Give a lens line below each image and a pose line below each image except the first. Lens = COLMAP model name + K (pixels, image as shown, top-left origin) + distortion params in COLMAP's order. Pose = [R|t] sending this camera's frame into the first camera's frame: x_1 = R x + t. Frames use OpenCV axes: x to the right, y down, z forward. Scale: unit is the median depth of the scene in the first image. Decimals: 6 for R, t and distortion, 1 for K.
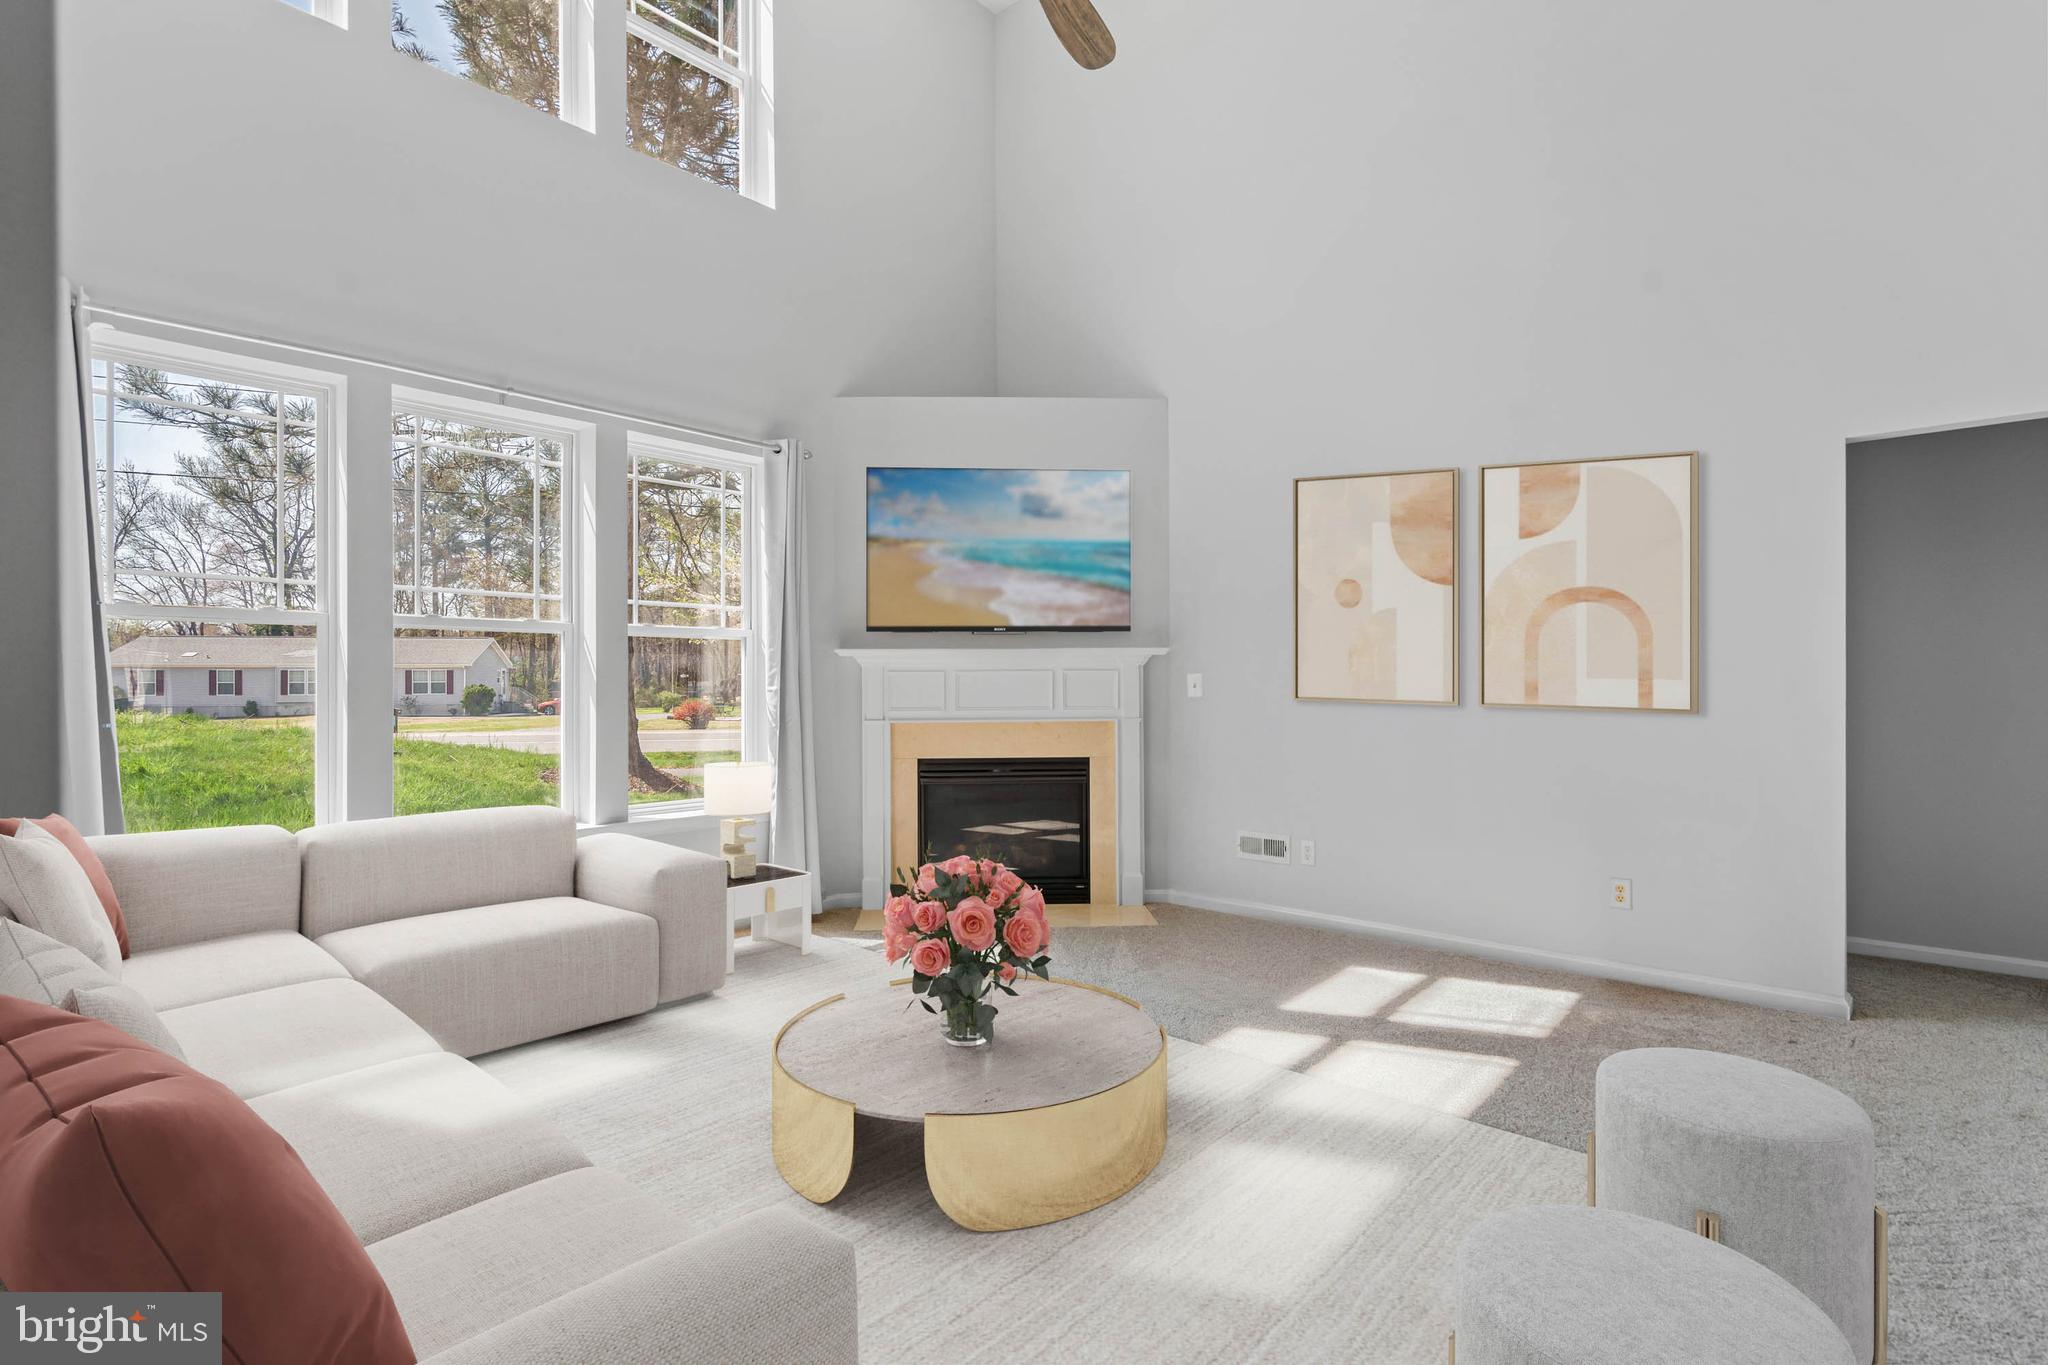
lens RADIAL K [[979.5, 0, 1030.6], [0, 979.5, 678.0], [0, 0, 1]] dist [-0.001686, -0.000377]
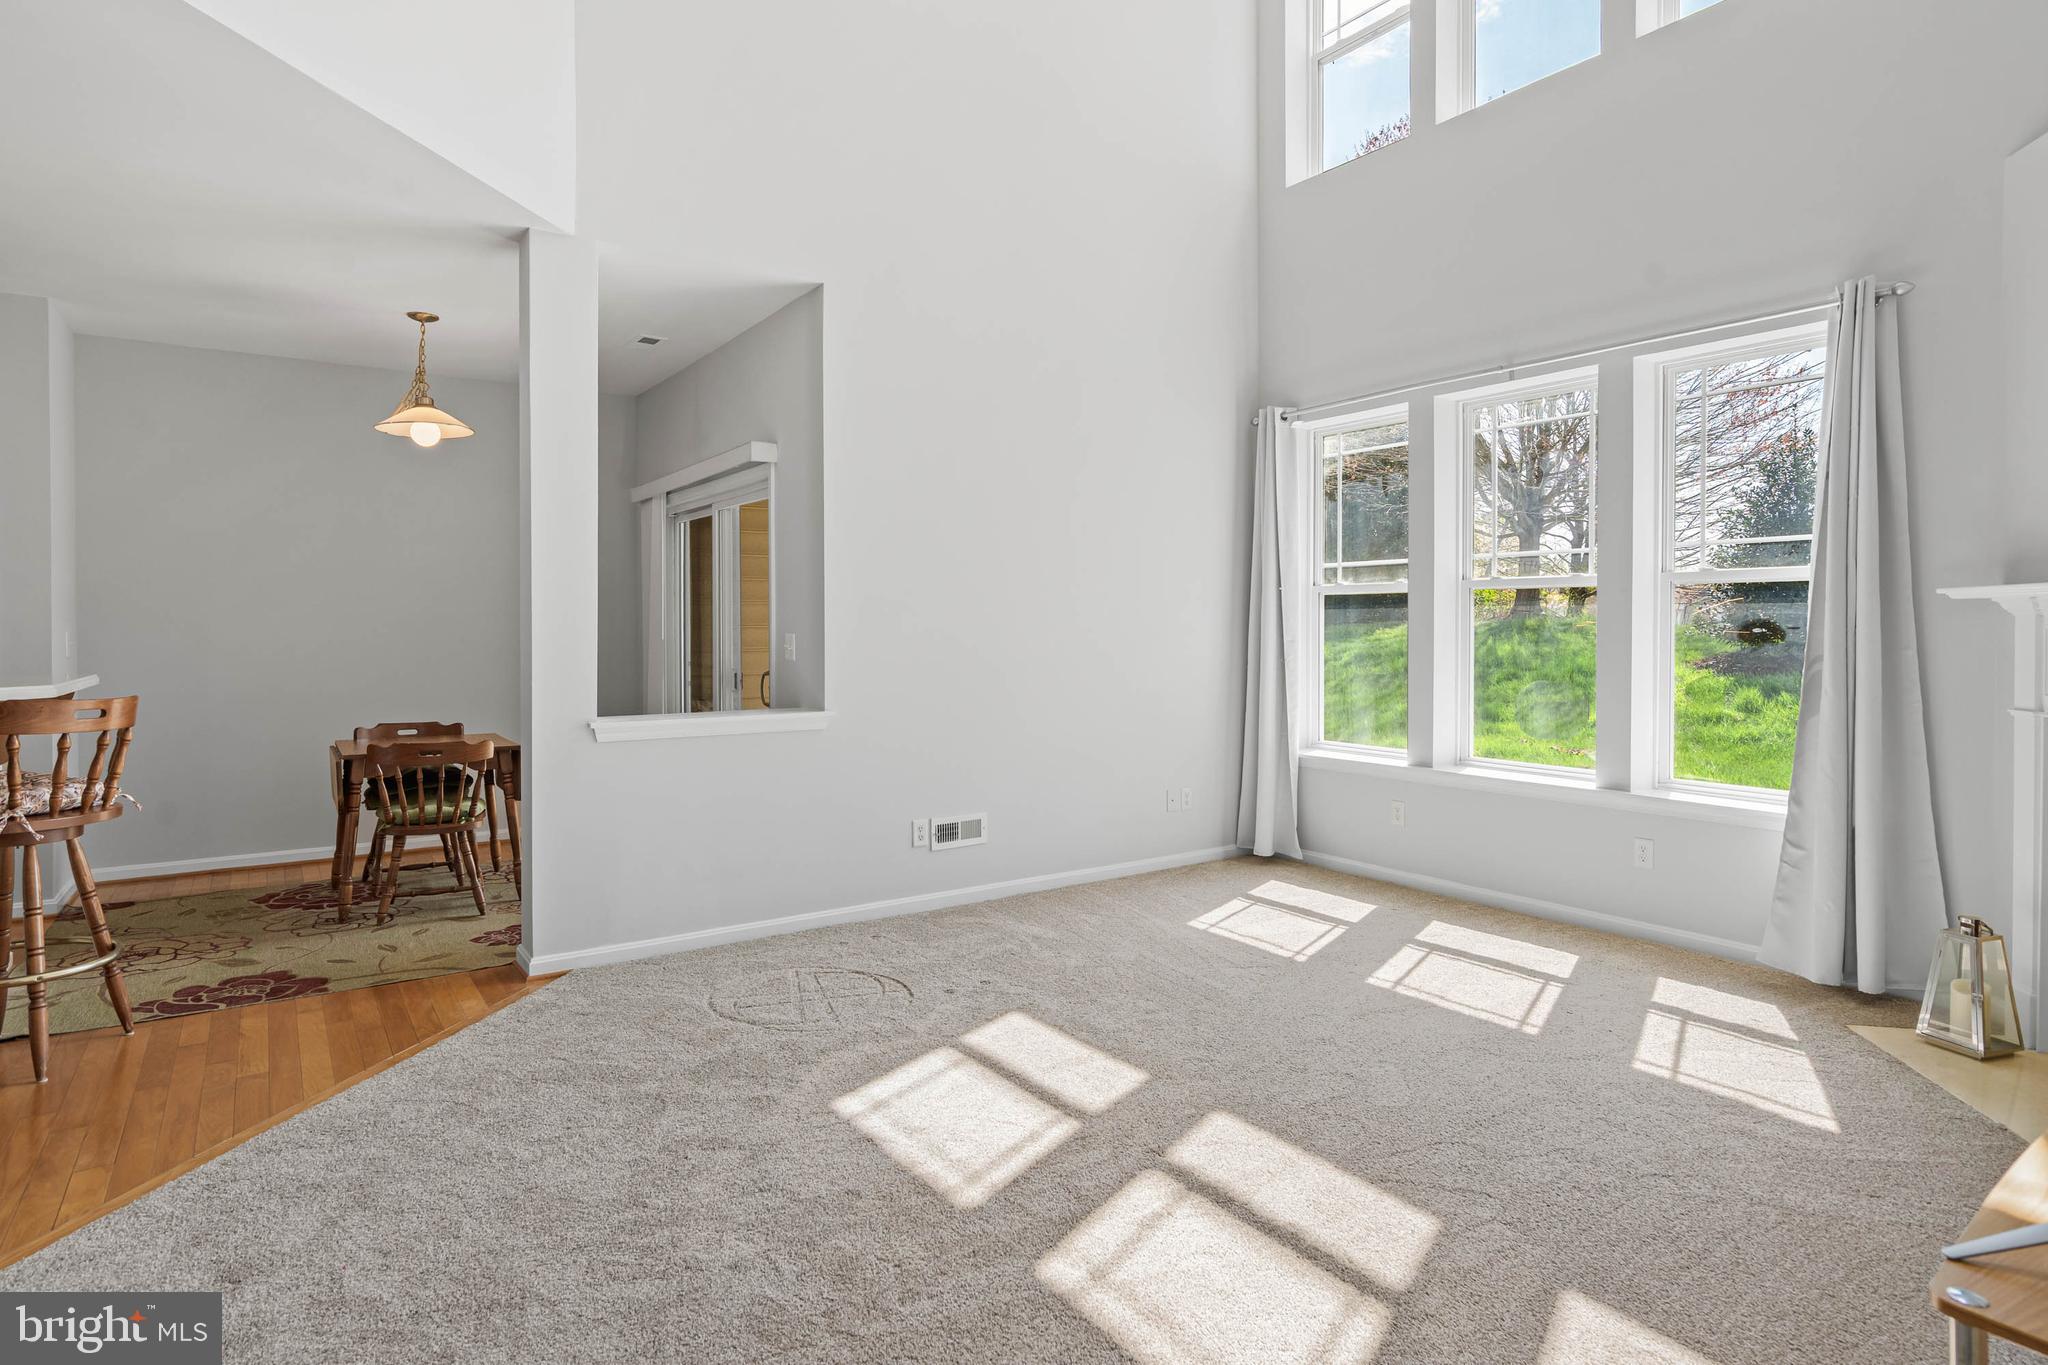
lens RADIAL K [[1143.3, 0, 1020.2], [0, 1143.3, 626.4], [0, 0, 1]] dist [0.025287, 0.000772]
pose [[-0.221620, 0.003732, -0.975126, 0.623519], [0.010835, 0.999940, 0.001365, -0.011697], [0.975073, -0.010263, -0.221647, 0.581321]]
